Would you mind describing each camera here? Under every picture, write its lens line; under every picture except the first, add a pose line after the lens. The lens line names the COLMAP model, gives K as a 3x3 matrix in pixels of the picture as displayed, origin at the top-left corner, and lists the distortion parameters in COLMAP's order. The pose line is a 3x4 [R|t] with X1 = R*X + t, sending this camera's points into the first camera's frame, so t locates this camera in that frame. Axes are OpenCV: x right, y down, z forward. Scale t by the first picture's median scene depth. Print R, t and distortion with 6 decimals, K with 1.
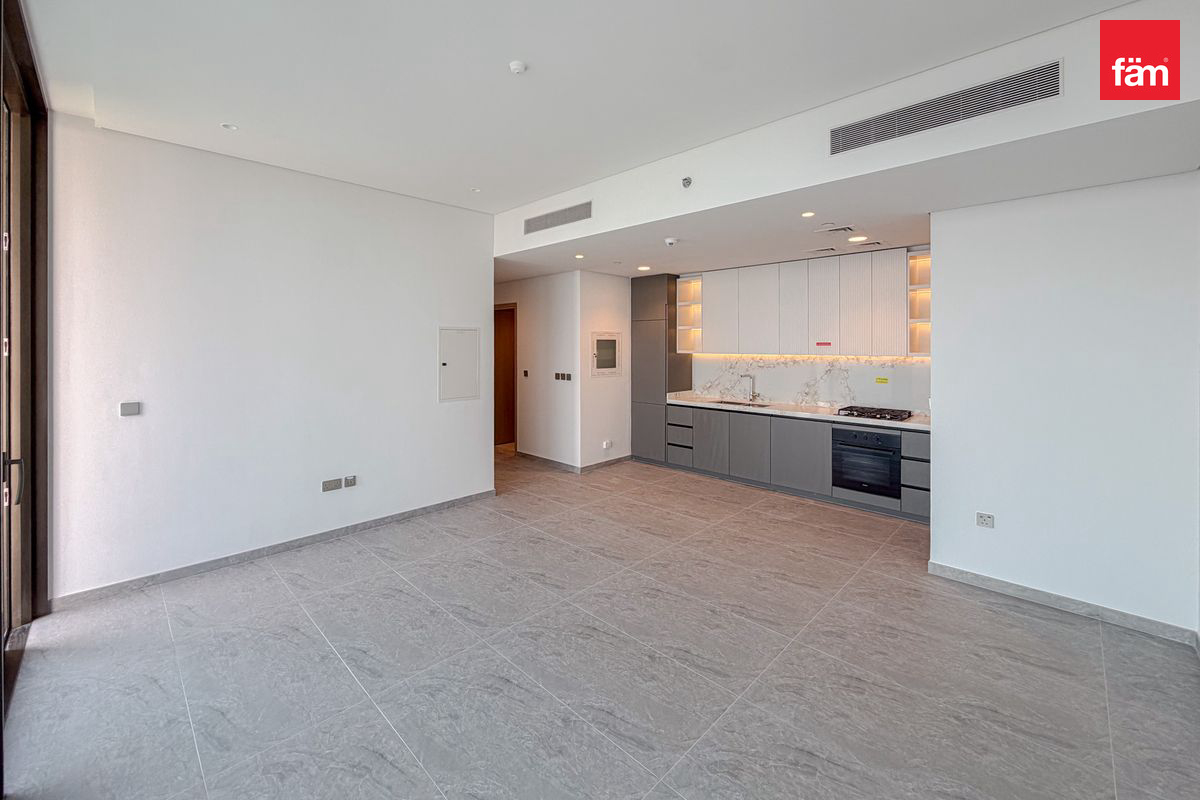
lens RADIAL K [[492.9, 0, 598.6], [0, 492.9, 343.1], [0, 0, 1]] dist [-0.000134, -0.000230]
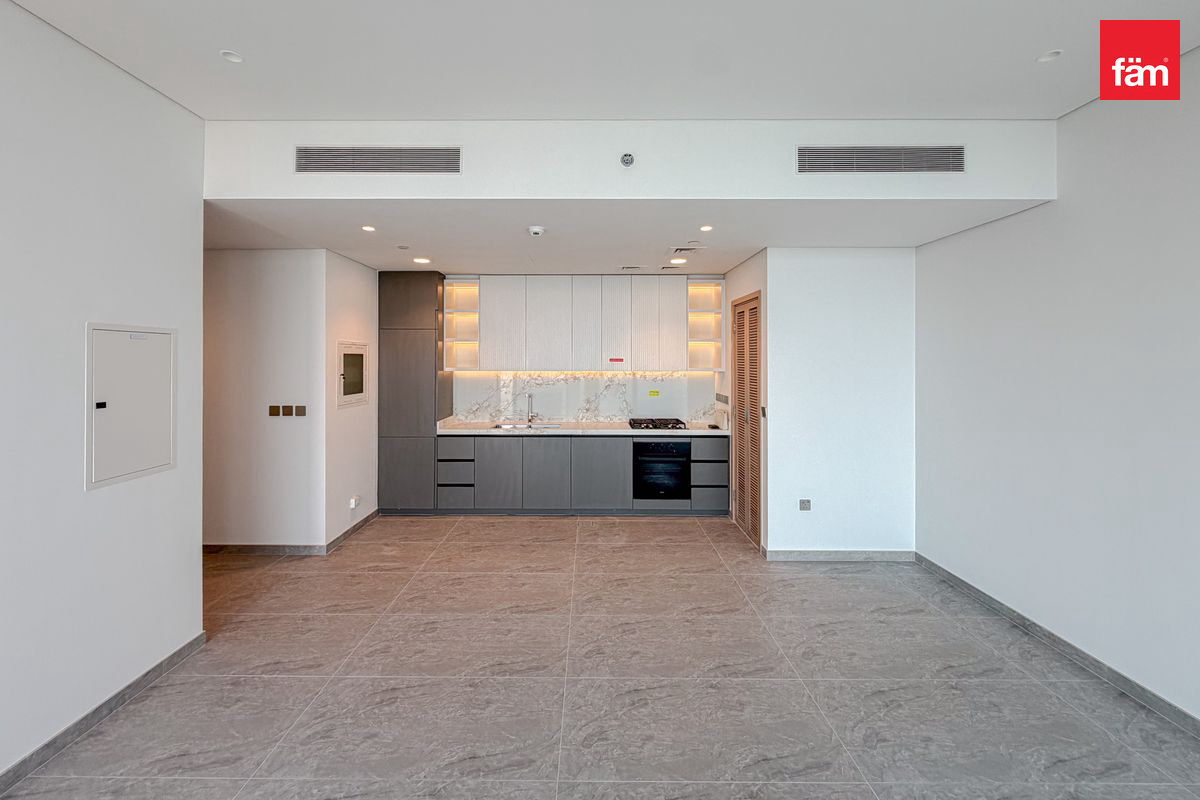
lens RADIAL K [[482.8, 0, 594.7], [0, 482.8, 355.2], [0, 0, 1]] dist [0.000540, -0.000241]
pose [[0.712467, 0.006615, 0.701675, -0.265892], [-0.003695, 0.999977, -0.005675, -0.002660], [-0.701696, 0.001450, 0.712475, 0.312626]]
